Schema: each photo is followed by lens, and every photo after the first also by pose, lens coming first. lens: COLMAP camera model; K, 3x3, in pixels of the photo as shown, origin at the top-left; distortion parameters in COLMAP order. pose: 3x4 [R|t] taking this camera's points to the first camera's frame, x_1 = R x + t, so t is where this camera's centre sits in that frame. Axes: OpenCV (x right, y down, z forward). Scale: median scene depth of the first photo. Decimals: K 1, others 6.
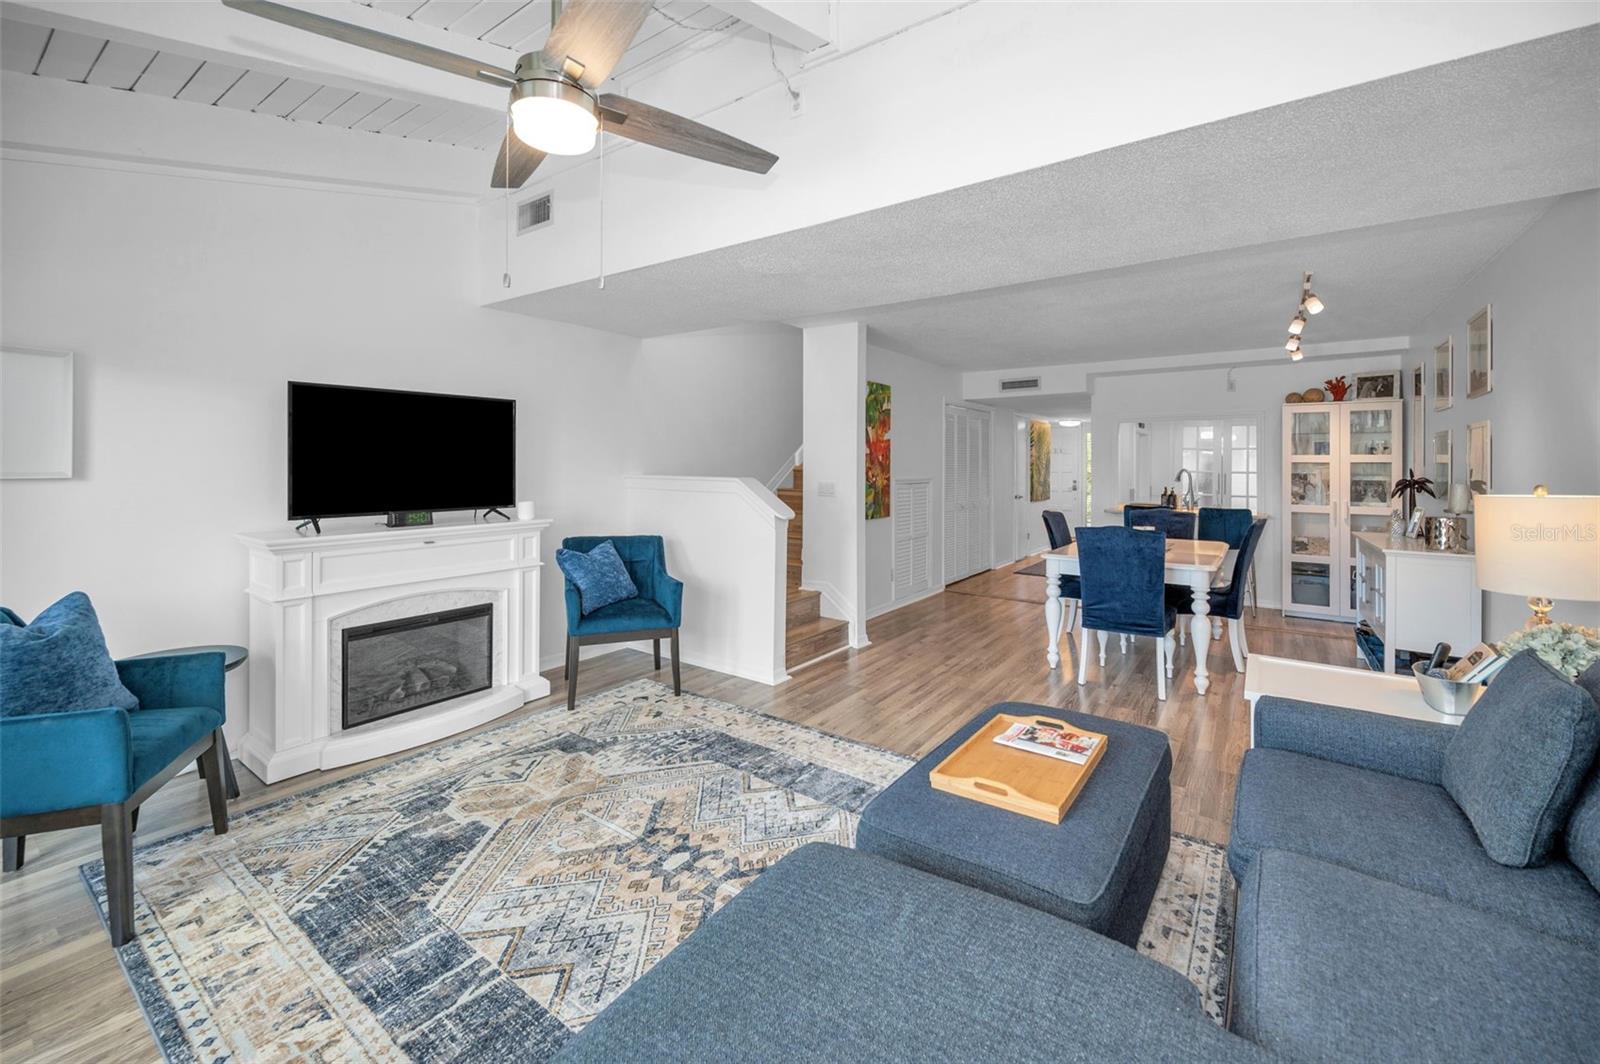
lens RADIAL K [[665.5, 0, 800.6], [0, 665.5, 458.9], [0, 0, 1]] dist [0.000043, 0.000004]
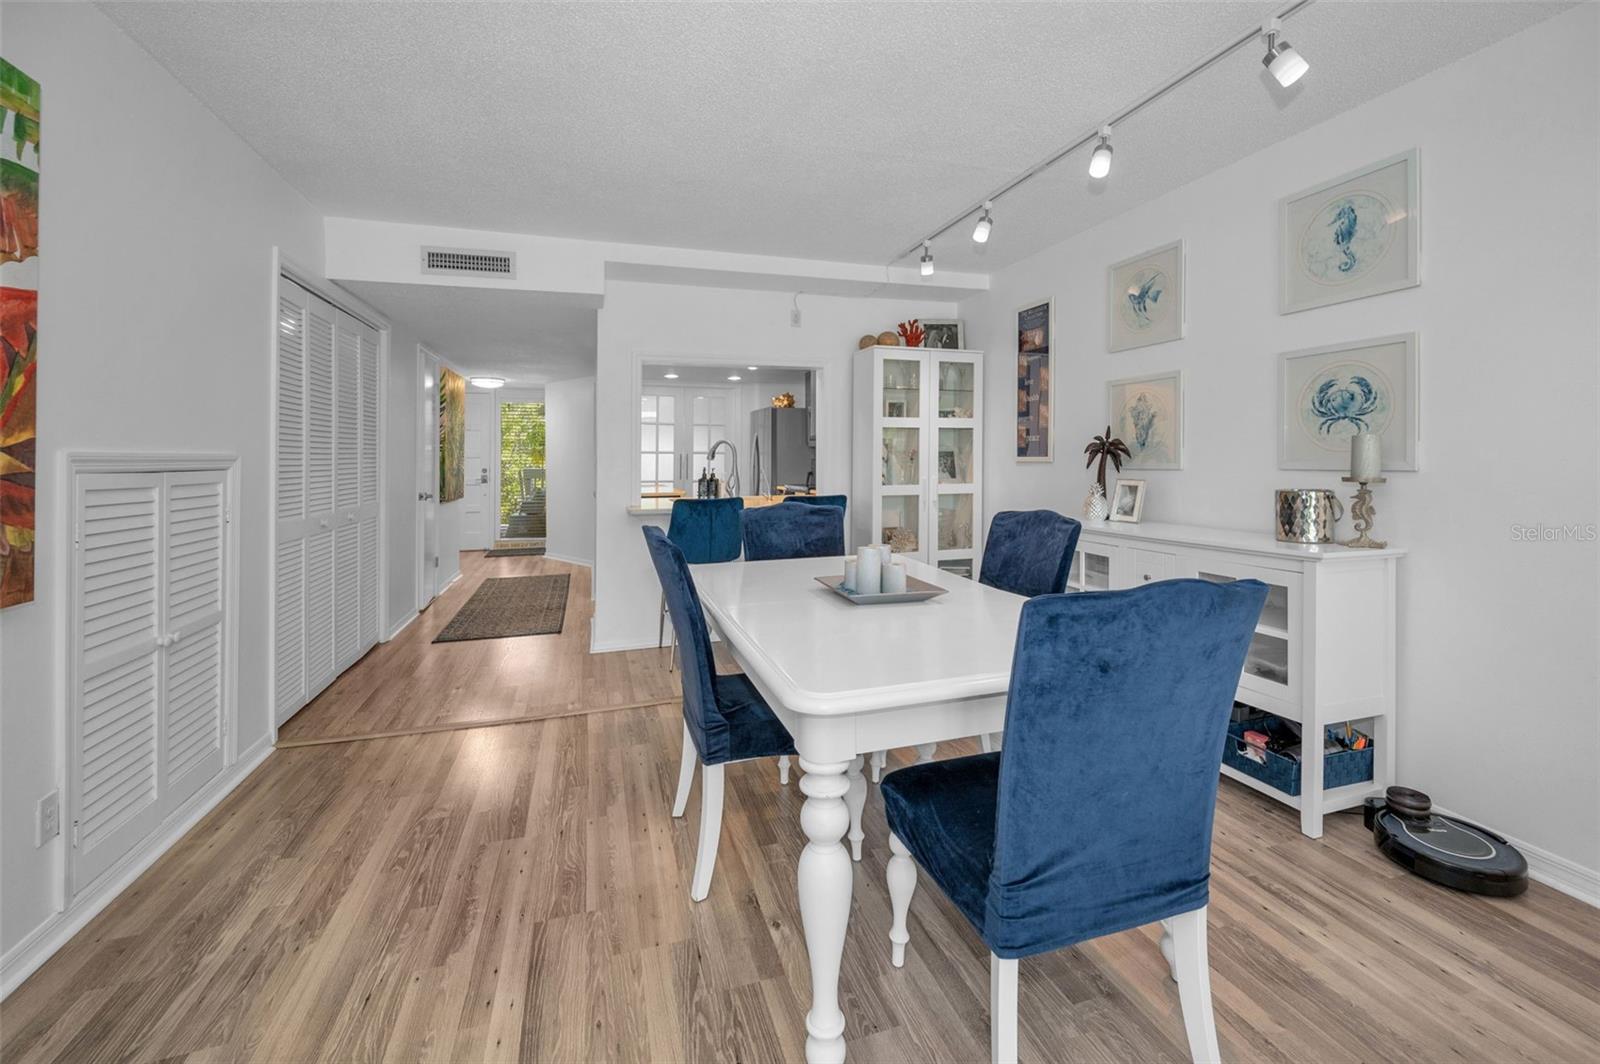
lens RADIAL K [[665.5, 0, 800.6], [0, 665.5, 458.9], [0, 0, 1]] dist [0.000043, 0.000004]
pose [[0.601586, -0.005962, 0.798786, 0.089227], [-0.000296, 0.999970, 0.007687, 0.027516], [-0.798808, -0.004861, 0.601566, 0.527339]]
